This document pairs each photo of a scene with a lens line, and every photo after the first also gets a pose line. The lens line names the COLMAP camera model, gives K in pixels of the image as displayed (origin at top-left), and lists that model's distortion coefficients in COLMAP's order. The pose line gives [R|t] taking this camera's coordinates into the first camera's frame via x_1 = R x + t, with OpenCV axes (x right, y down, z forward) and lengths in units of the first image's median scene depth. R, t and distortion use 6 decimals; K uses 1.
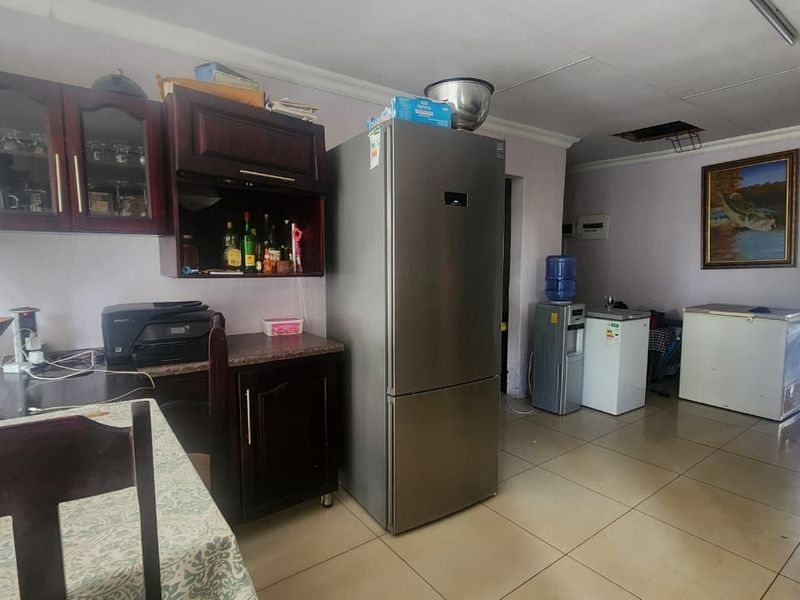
lens RADIAL K [[438.0, 0, 400.0], [0, 438.0, 300.0], [0, 0, 1]] dist [-0.000126, -0.000459]
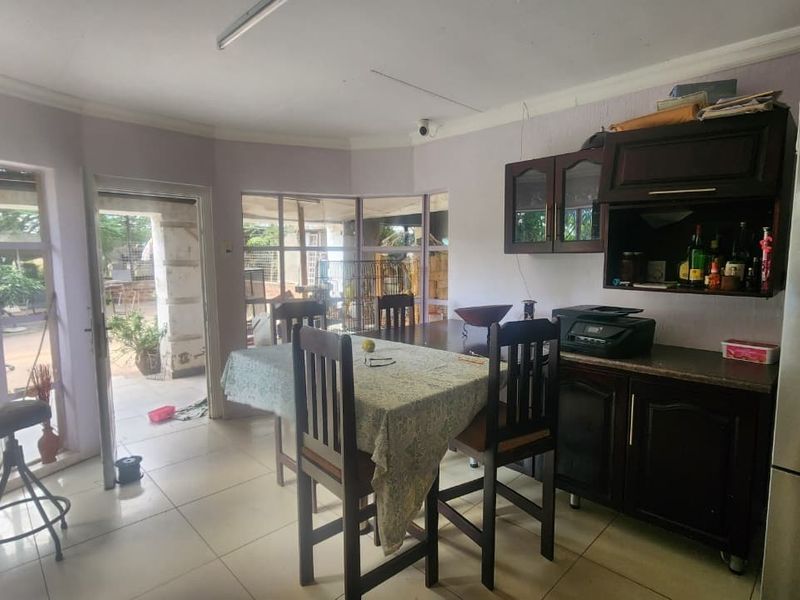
lens RADIAL K [[438.0, 0, 400.0], [0, 438.0, 300.0], [0, 0, 1]] dist [-0.000126, -0.000459]
pose [[0.138674, 0.093181, -0.985945, 0.538153], [-0.083561, 0.993114, 0.082106, -0.060195], [0.986807, 0.071000, 0.145505, 0.219613]]
